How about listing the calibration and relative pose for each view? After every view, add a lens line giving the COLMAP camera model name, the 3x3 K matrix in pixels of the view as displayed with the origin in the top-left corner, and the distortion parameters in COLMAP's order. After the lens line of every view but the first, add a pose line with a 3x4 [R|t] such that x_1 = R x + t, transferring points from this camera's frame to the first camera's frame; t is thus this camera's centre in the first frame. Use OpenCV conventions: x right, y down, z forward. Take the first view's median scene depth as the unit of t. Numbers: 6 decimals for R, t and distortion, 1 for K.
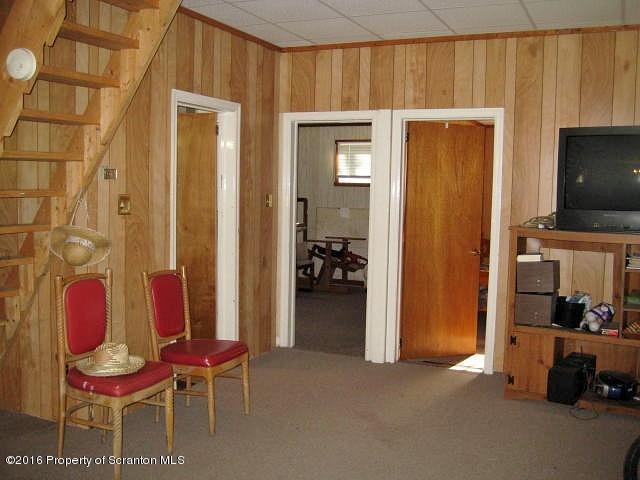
lens RADIAL K [[697.5, 0, 319.9], [0, 697.5, 240.3], [0, 0, 1]] dist [-0.002891, 0.000000]
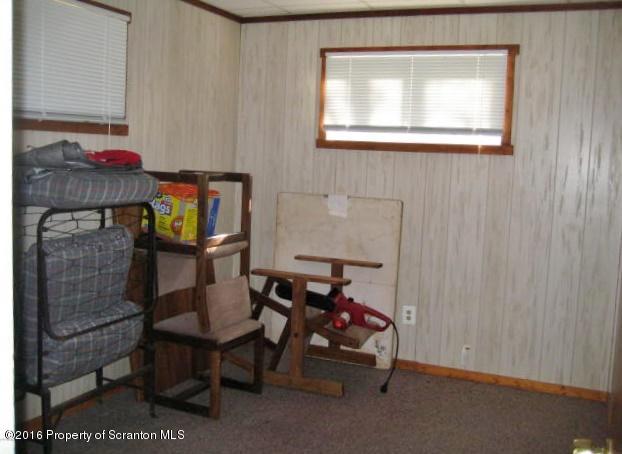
lens RADIAL K [[677.8, 0, 311.2], [0, 677.8, 225.1], [0, 0, 1]] dist [-0.002891, 0.000000]
pose [[0.999652, 0.023467, 0.012081, 0.013527], [-0.023830, 0.999239, 0.030886, -0.041996], [-0.011347, -0.031163, 0.999450, 0.572629]]
